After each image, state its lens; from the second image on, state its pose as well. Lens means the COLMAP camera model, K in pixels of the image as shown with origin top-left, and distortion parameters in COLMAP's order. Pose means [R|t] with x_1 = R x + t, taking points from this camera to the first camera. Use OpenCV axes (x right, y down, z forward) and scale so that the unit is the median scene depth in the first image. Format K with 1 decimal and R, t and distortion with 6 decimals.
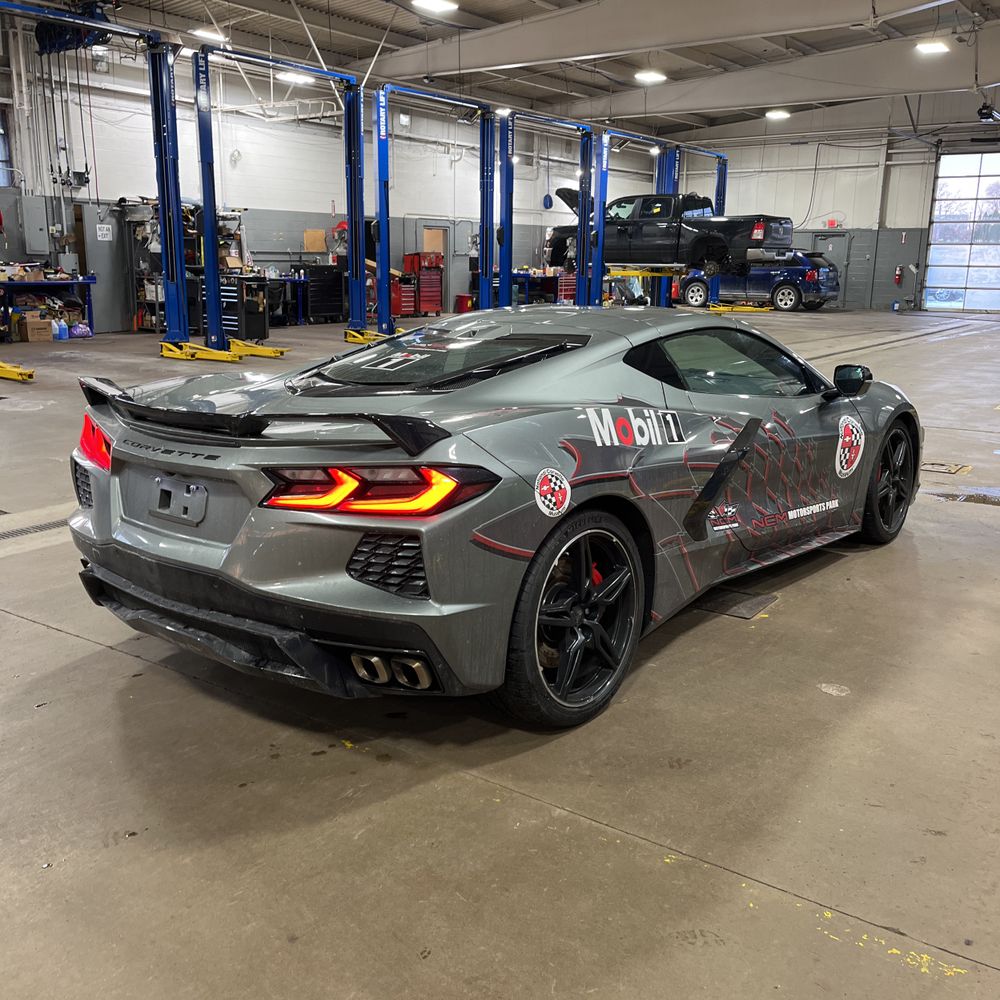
lens RADIAL K [[1010.6, 0, 500.7], [0, 1010.6, 500.9], [0, 0, 1]] dist [0.019089, 0.000000]
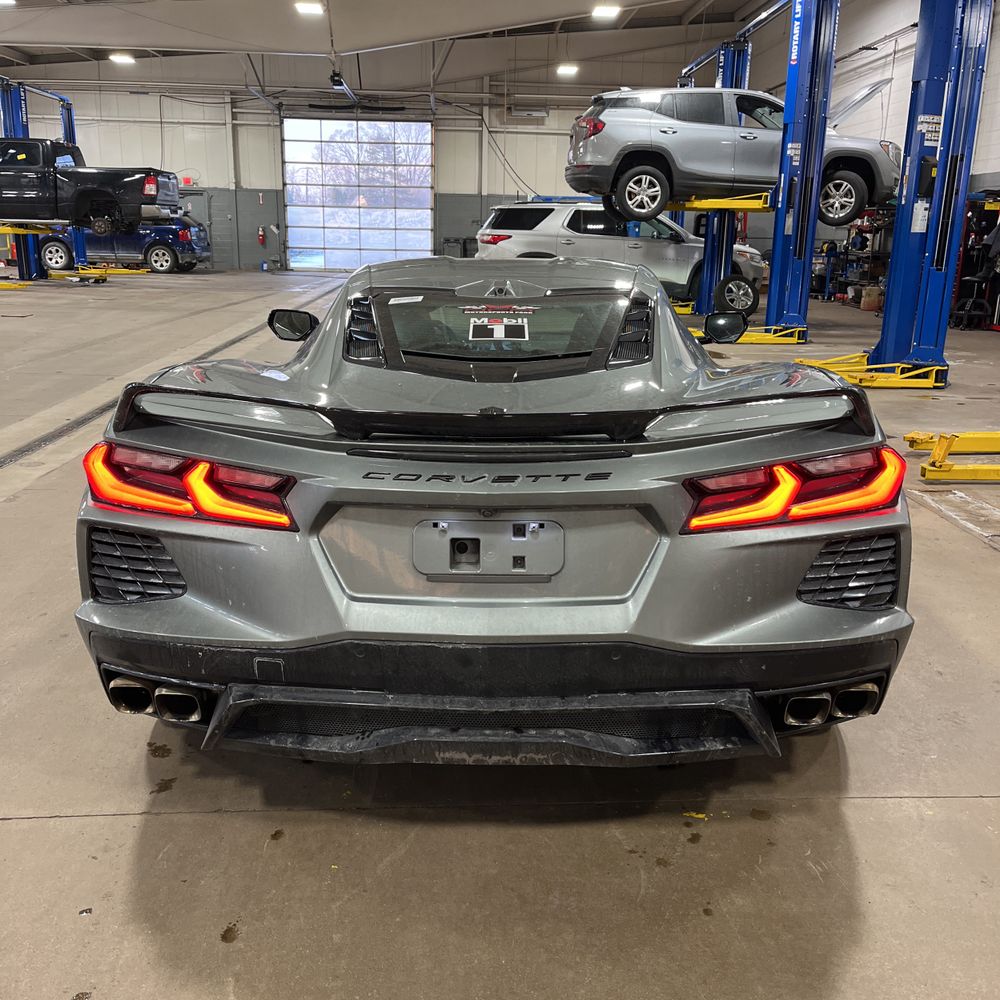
lens RADIAL K [[1010.6, 0, 506.1], [0, 1010.6, 516.6], [0, 0, 1]] dist [0.019089, 0.000000]
pose [[0.785864, -0.162361, 0.596705, -0.119402], [0.132385, 0.986719, 0.094131, -0.014187], [-0.604063, 0.005020, 0.796920, 0.078514]]
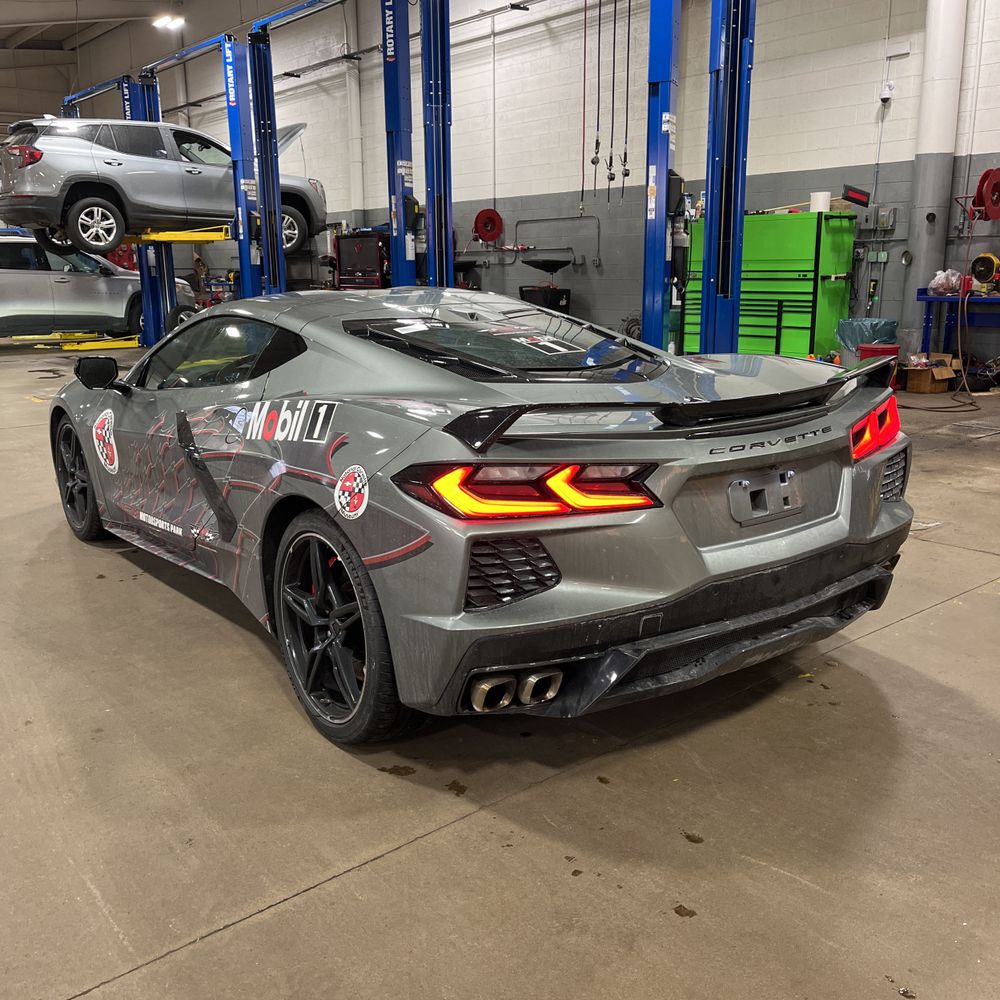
lens RADIAL K [[1010.6, 0, 492.5], [0, 1010.6, 511.2], [0, 0, 1]] dist [0.019089, 0.000000]
pose [[0.259499, -0.240135, 0.935412, -0.207743], [0.235501, 0.955087, 0.179855, -0.035075], [-0.936589, 0.173618, 0.304396, 0.162390]]
